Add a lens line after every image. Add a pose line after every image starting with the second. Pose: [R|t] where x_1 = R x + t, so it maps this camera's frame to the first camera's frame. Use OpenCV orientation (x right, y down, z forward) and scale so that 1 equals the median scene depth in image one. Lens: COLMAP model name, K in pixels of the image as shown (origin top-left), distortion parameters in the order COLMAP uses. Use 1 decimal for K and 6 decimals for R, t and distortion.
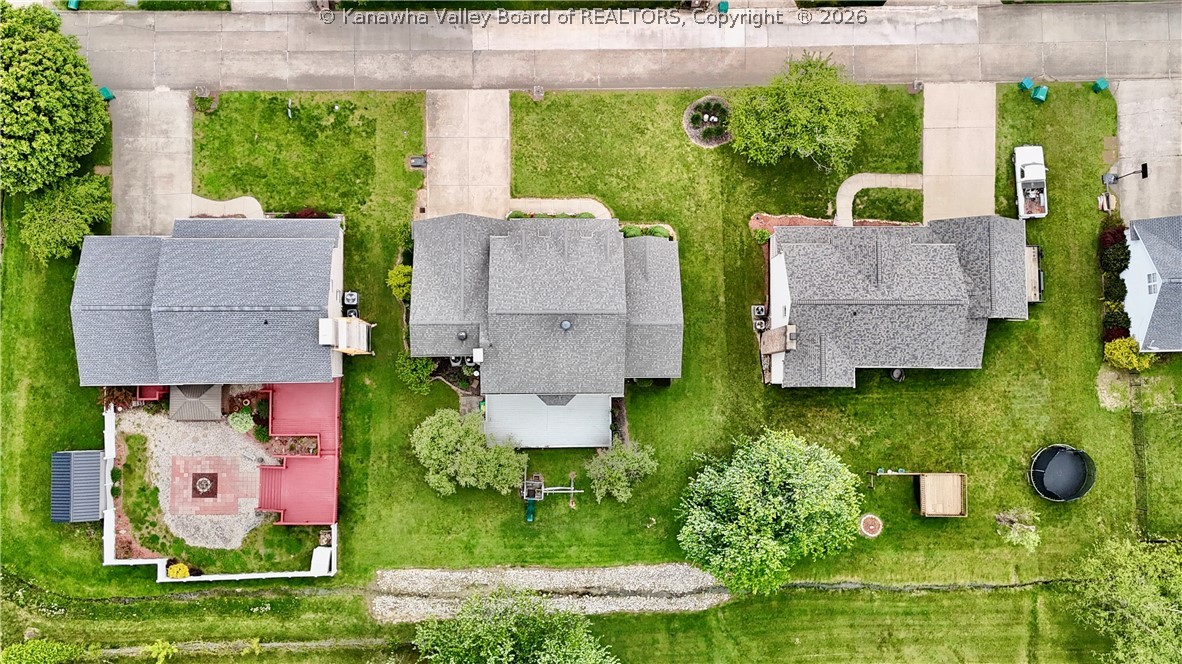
lens RADIAL K [[738.6, 0, 584.0], [0, 738.6, 332.2], [0, 0, 1]] dist [0.076953, -0.066111]
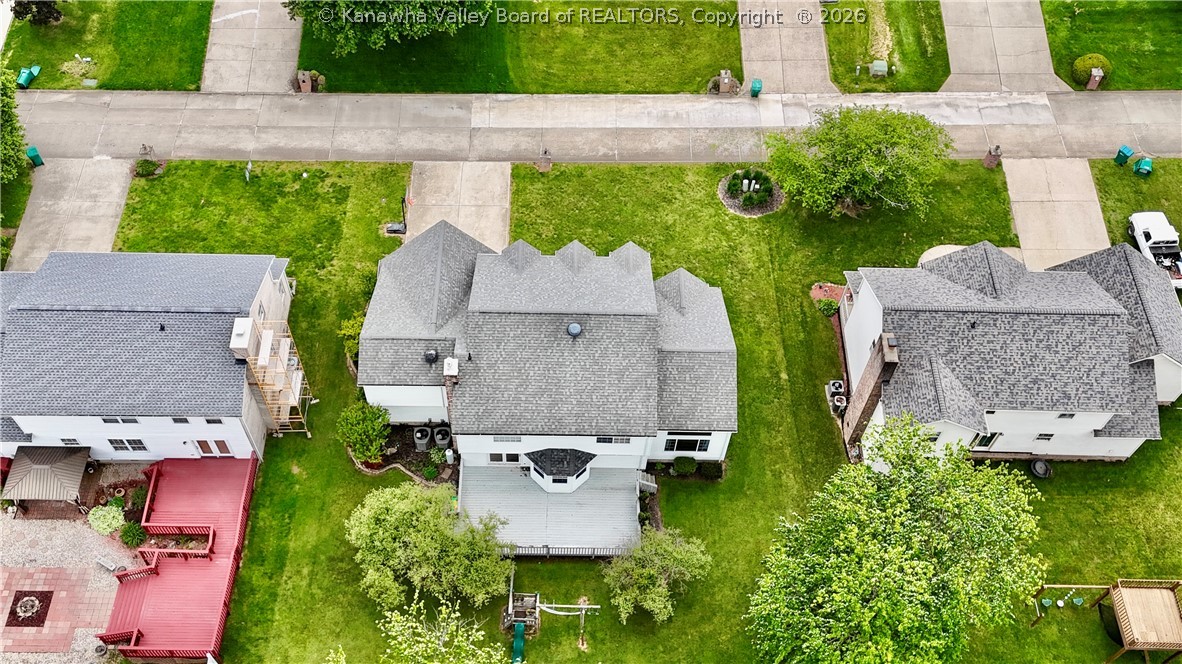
lens RADIAL K [[866.3, 0, 591.0], [0, 866.3, 332.0], [0, 0, 1]] dist [0.082846, -0.079472]
pose [[0.999951, -0.002968, -0.009414, -0.000371], [-0.000814, 0.925670, -0.378332, 0.236240], [0.009837, 0.378321, 0.925622, 0.161006]]
